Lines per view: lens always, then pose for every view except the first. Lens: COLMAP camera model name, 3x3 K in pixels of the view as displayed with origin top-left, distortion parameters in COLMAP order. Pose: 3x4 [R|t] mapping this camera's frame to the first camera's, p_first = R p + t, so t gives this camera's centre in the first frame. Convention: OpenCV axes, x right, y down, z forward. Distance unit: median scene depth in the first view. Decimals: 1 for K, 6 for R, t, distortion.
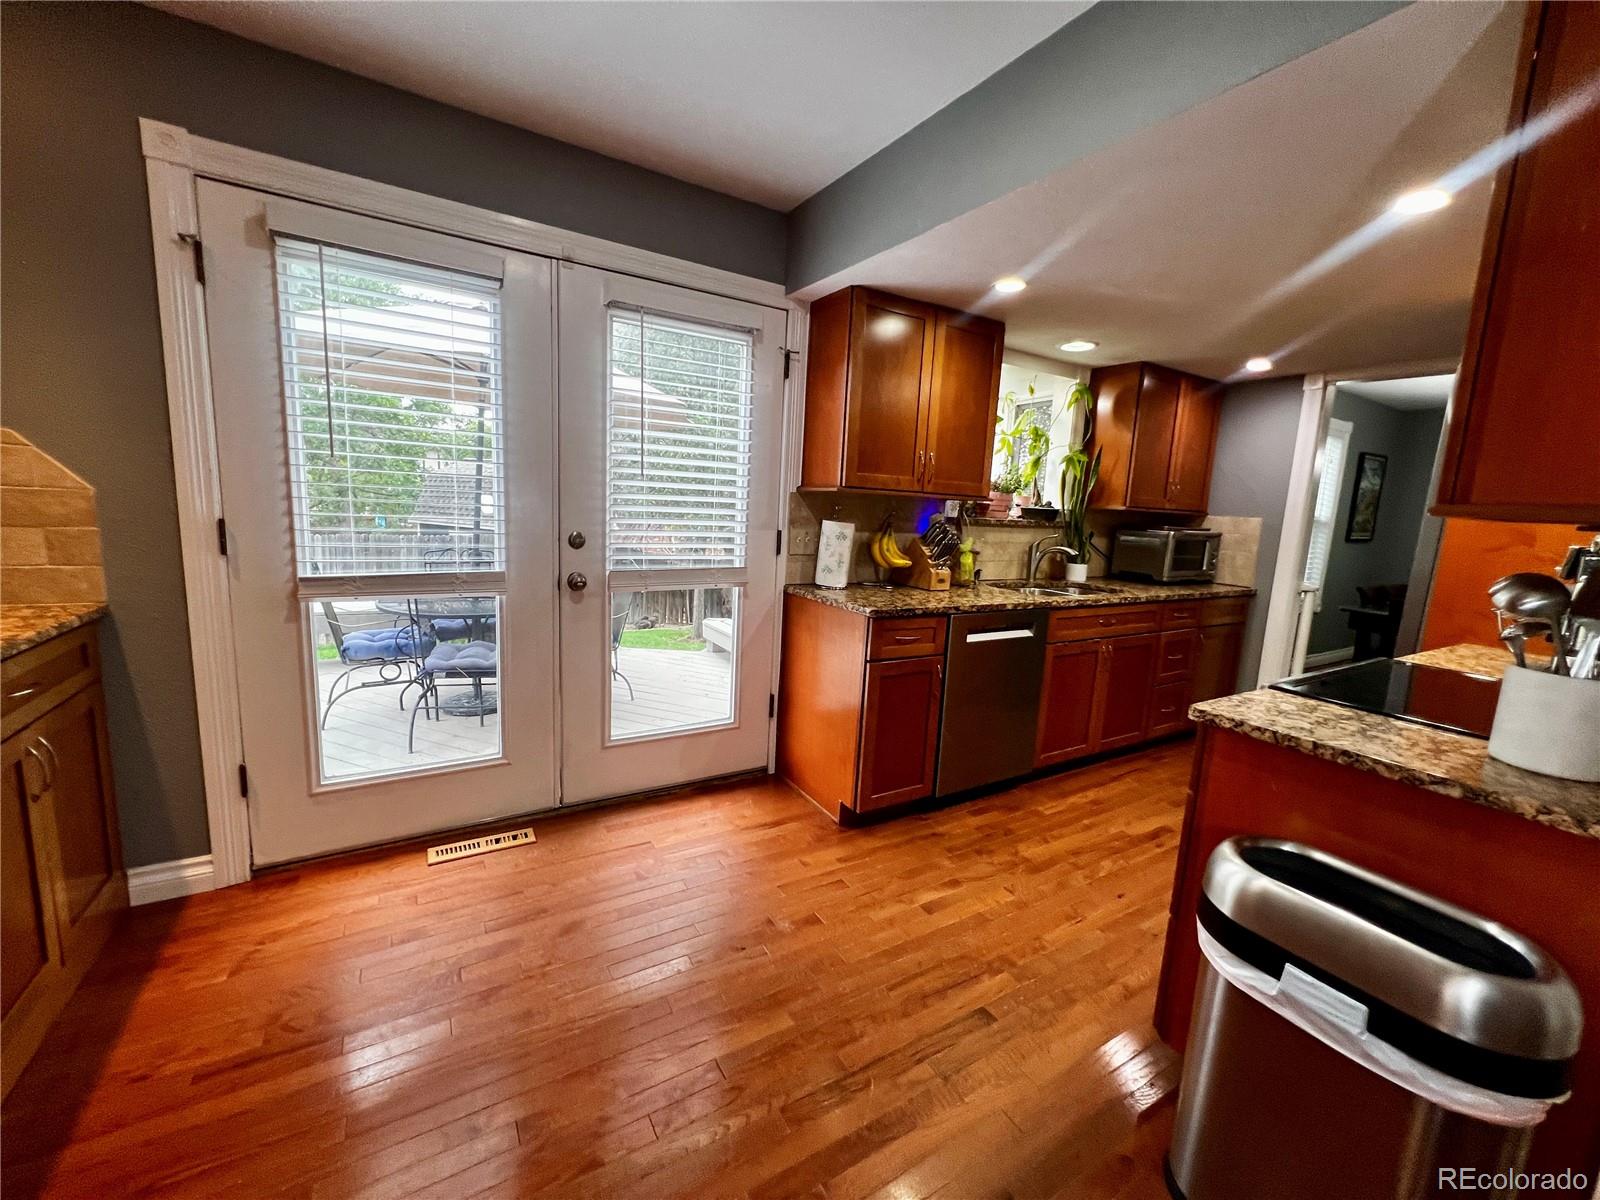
lens RADIAL K [[638.6, 0, 789.8], [0, 638.6, 599.3], [0, 0, 1]] dist [-0.000227, 0.000582]
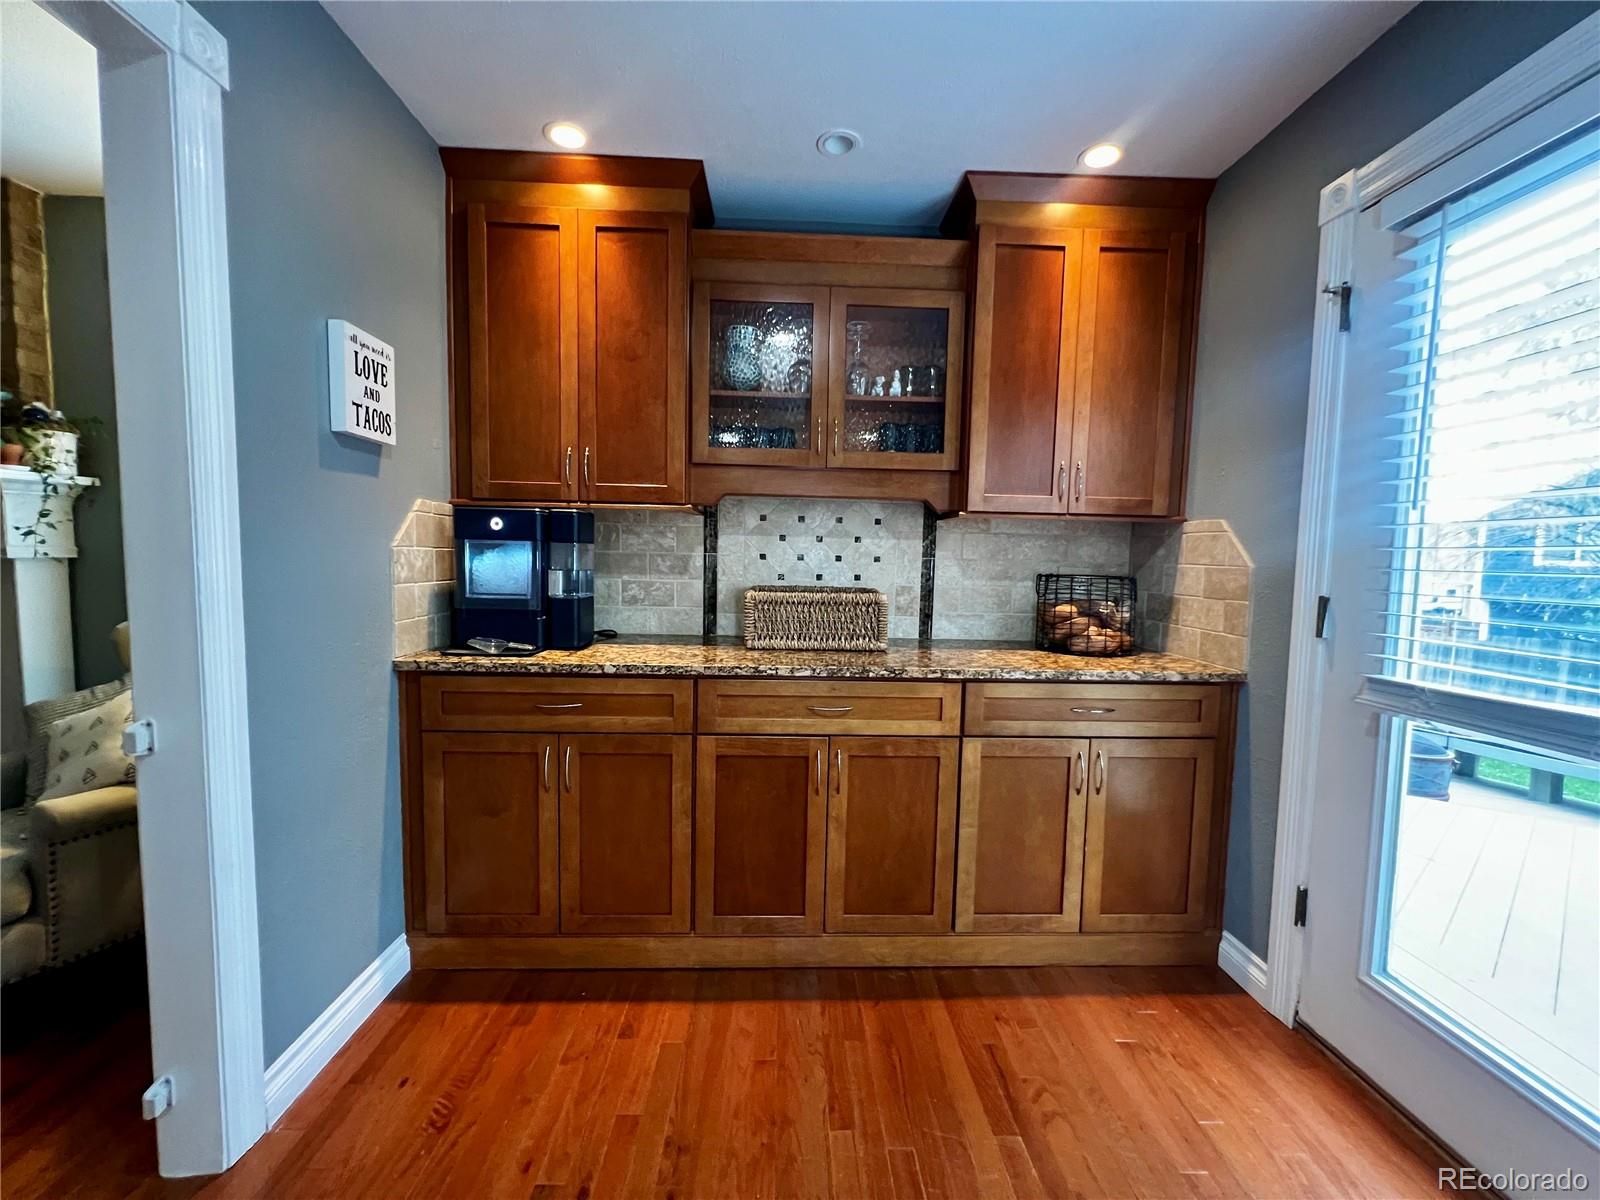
lens RADIAL K [[638.6, 0, 807.1], [0, 638.6, 600.7], [0, 0, 1]] dist [-0.000227, 0.000582]
pose [[-0.476343, 0.002260, -0.879256, 0.156465], [-0.175383, 0.979657, 0.097533, -0.064866], [0.861590, 0.200666, -0.466257, 0.629745]]
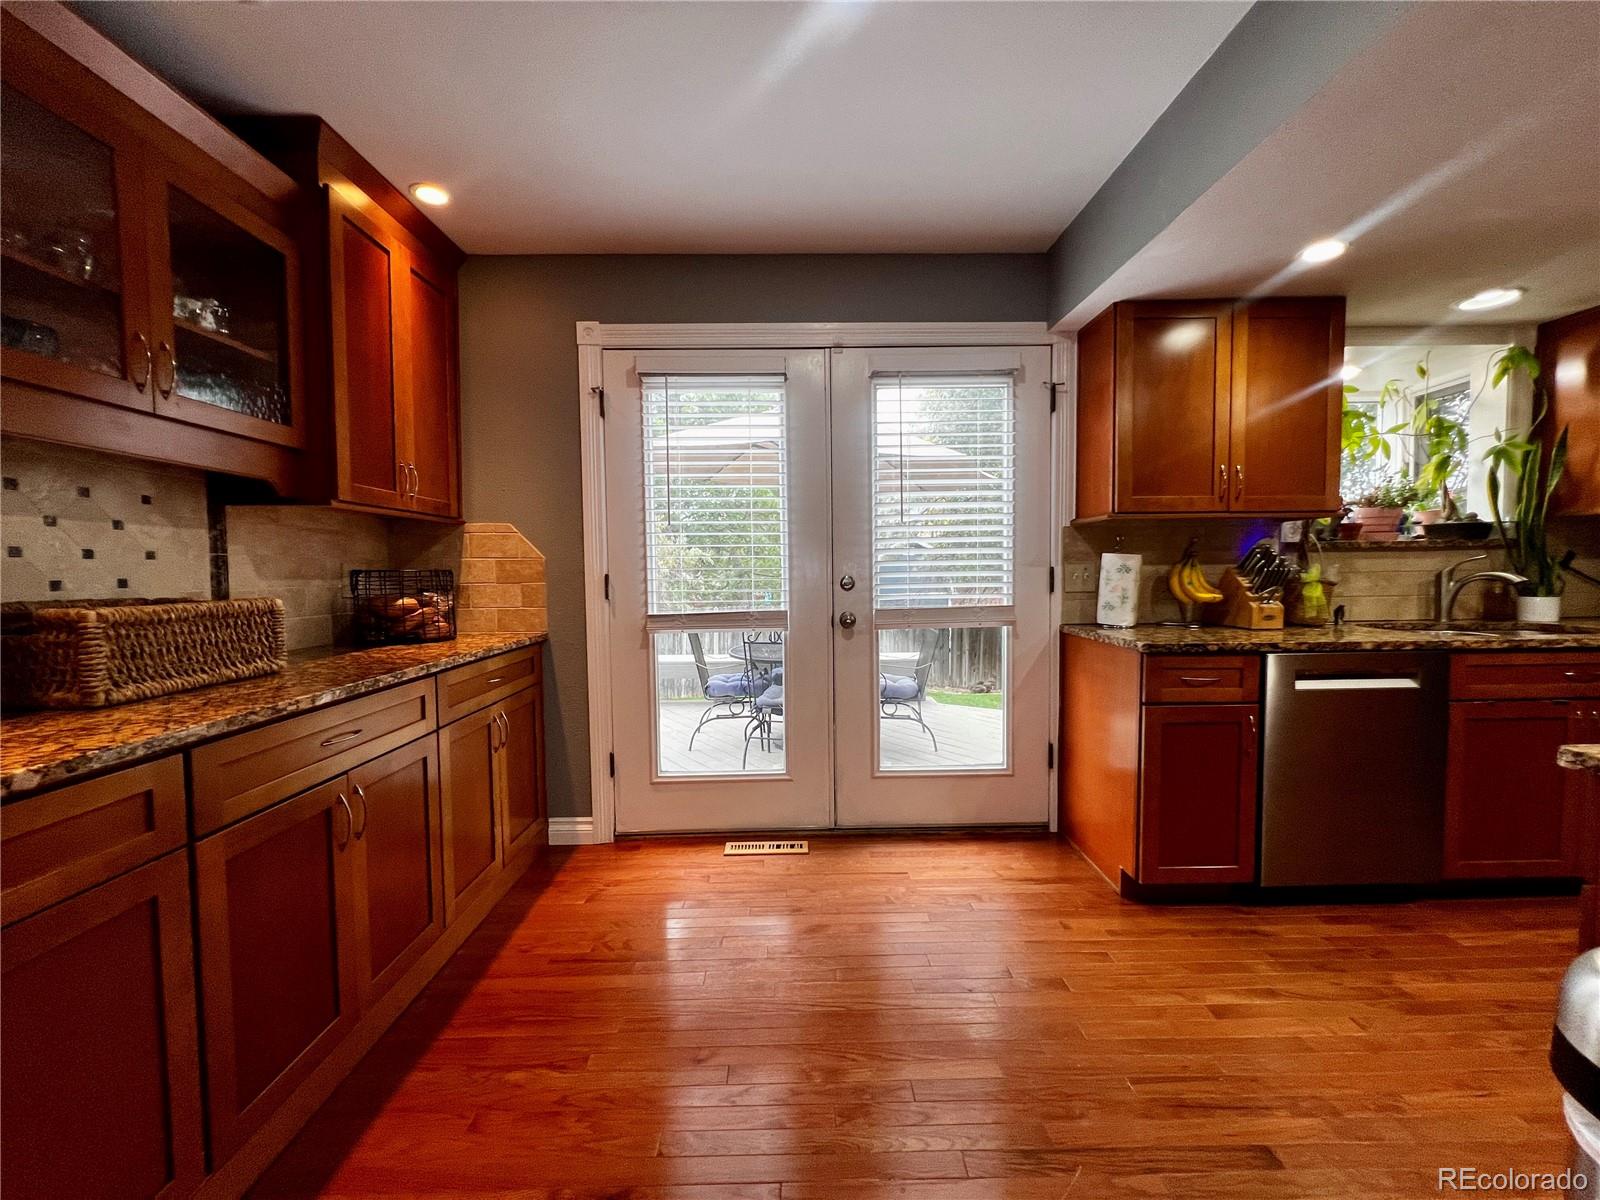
lens RADIAL K [[638.6, 0, 800.6], [0, 638.6, 601.0], [0, 0, 1]] dist [-0.000227, 0.000582]
pose [[0.863687, -0.033674, -0.502903, 0.159093], [-0.021371, 0.994422, -0.103288, 0.056798], [0.503576, 0.099956, 0.858149, -0.002606]]
